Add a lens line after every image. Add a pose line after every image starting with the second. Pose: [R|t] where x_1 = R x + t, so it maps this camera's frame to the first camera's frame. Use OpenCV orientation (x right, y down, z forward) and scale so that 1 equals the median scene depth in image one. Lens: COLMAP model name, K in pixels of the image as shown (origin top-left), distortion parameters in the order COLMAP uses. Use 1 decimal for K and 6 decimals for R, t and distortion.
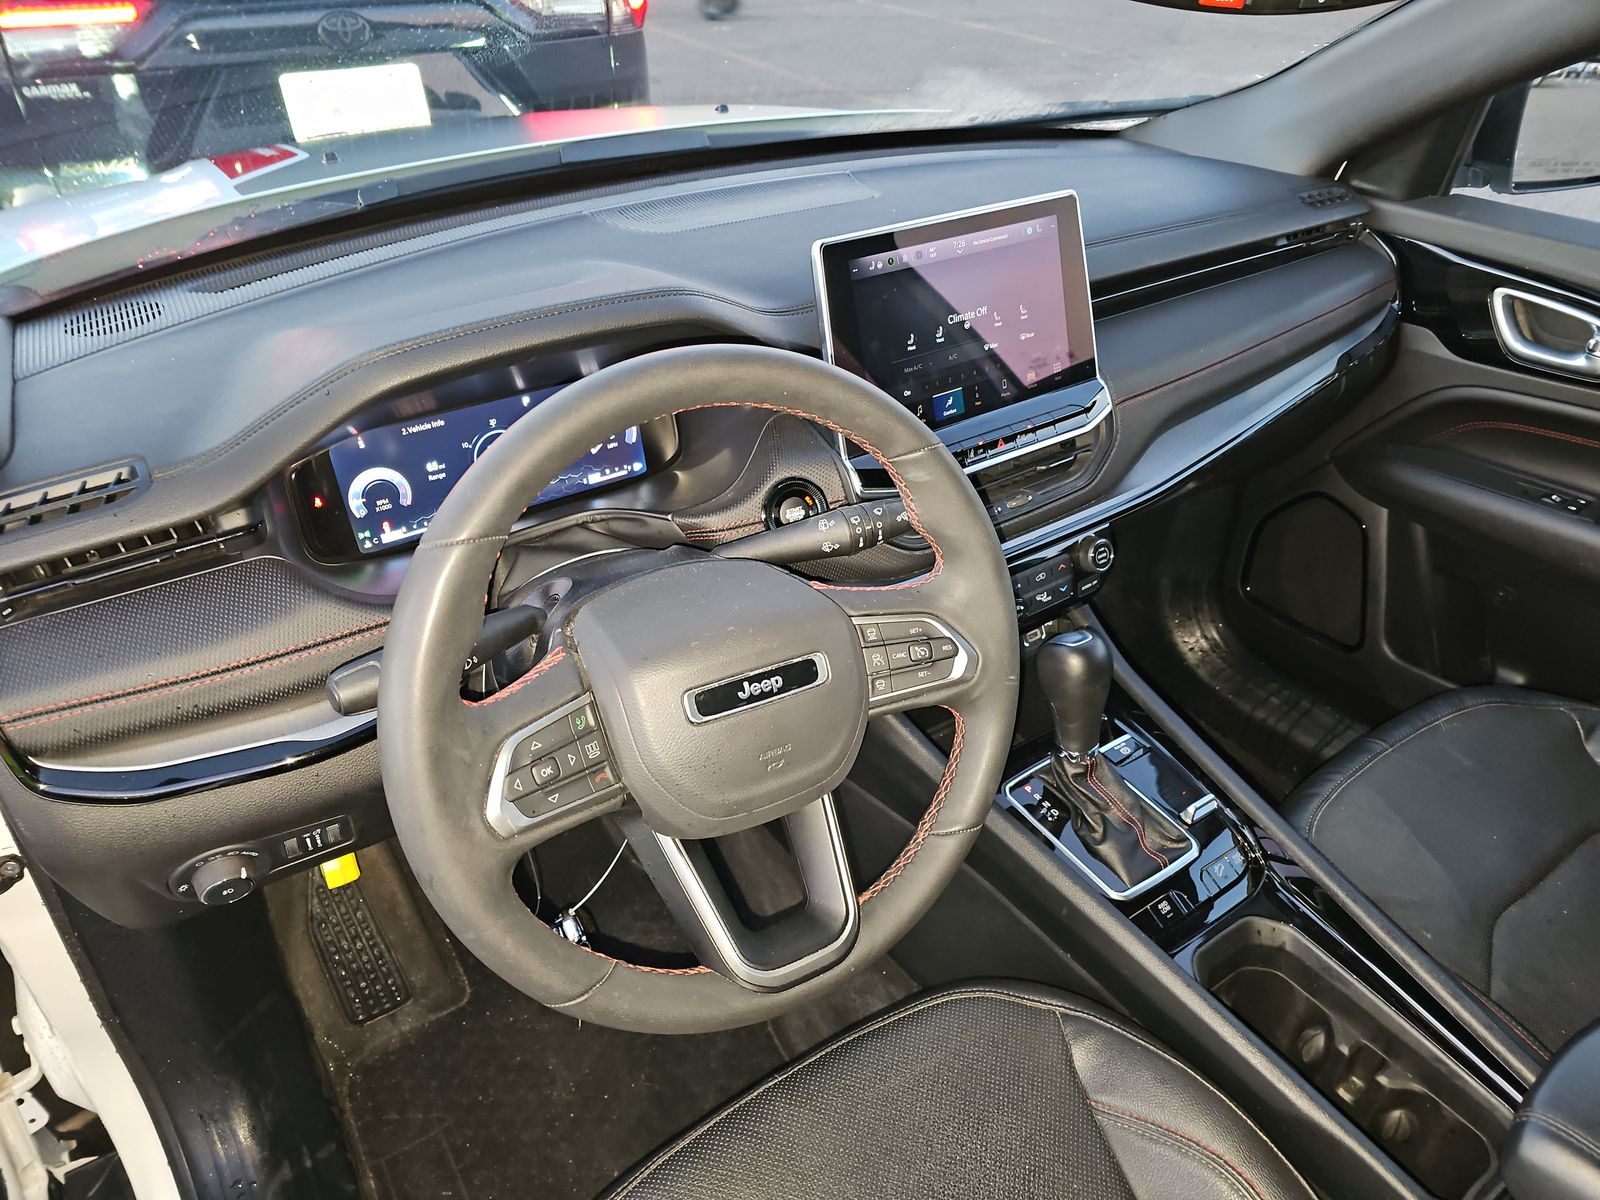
lens RADIAL K [[1047.1, 0, 766.0], [0, 1047.1, 599.8], [0, 0, 1]] dist [0.068877, -0.063416]
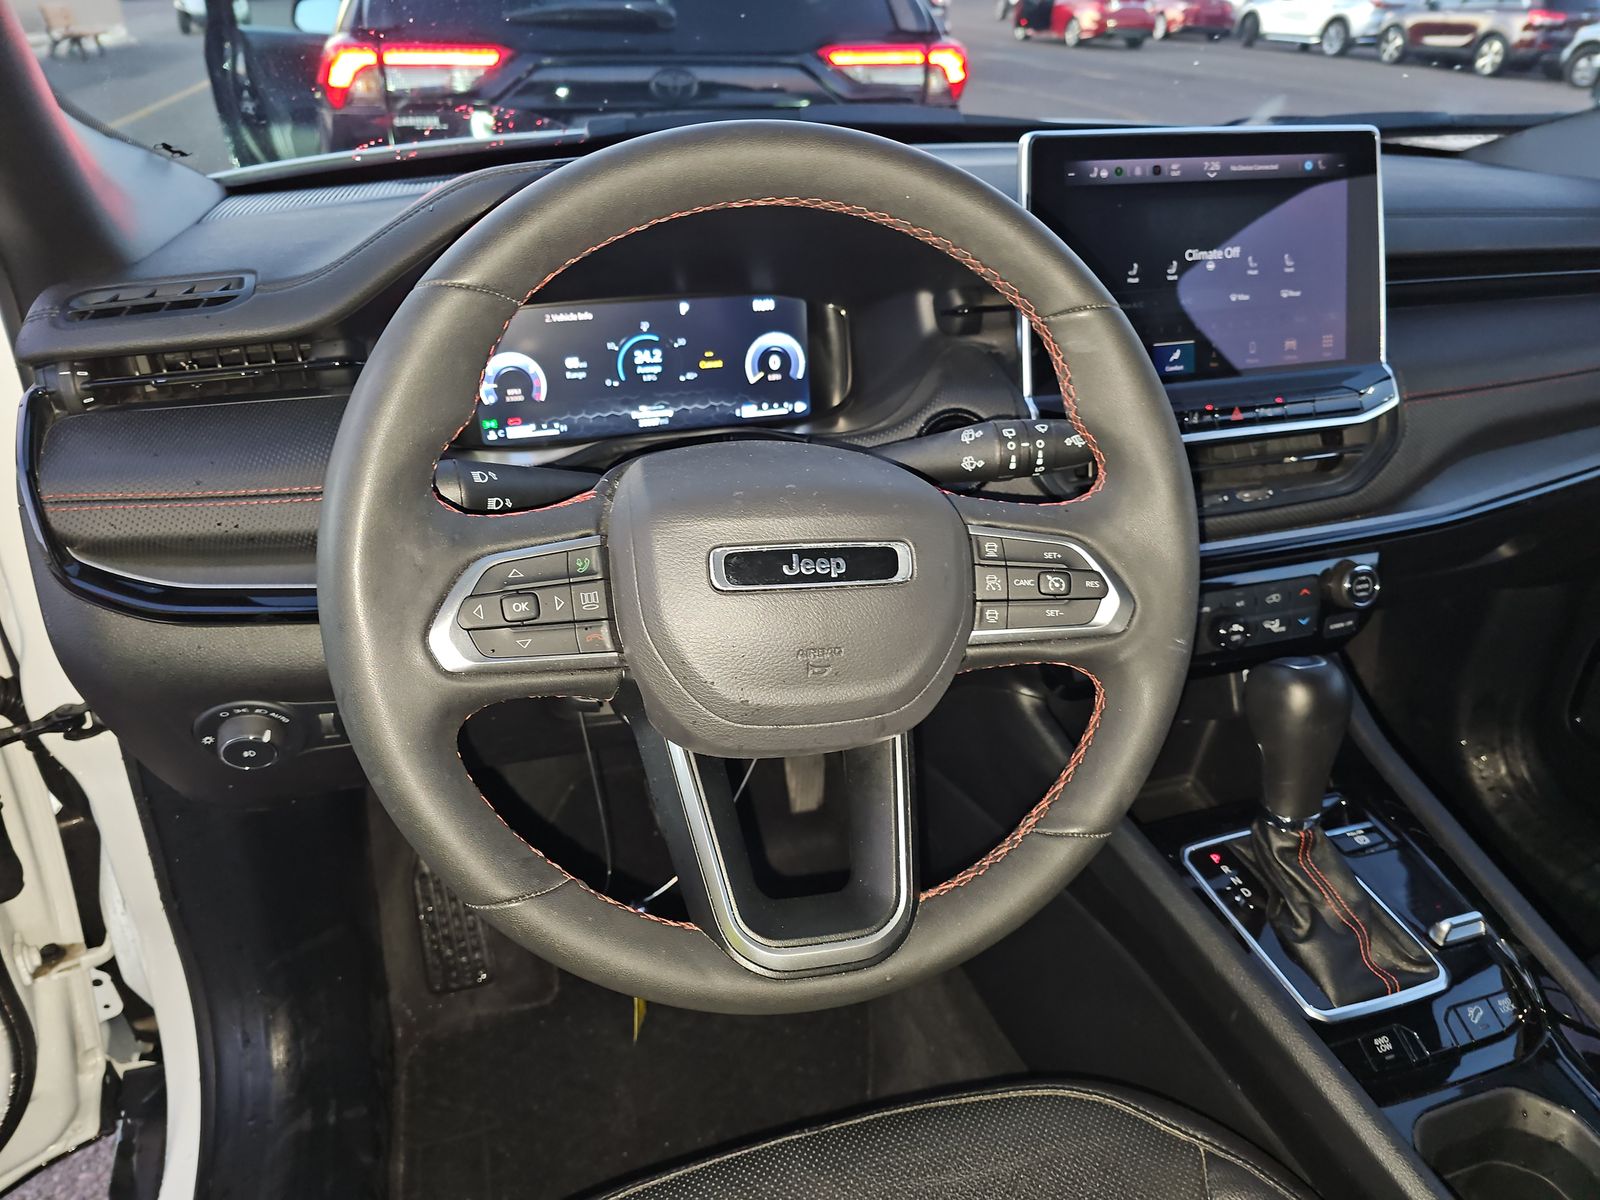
lens RADIAL K [[1041.4, 0, 795.8], [0, 1041.4, 604.4], [0, 0, 1]] dist [0.056902, -0.060677]
pose [[0.961573, 0.147289, -0.231695, 0.110585], [-0.171788, 0.981080, -0.089275, 0.124931], [0.214163, 0.125647, 0.968683, 0.178580]]
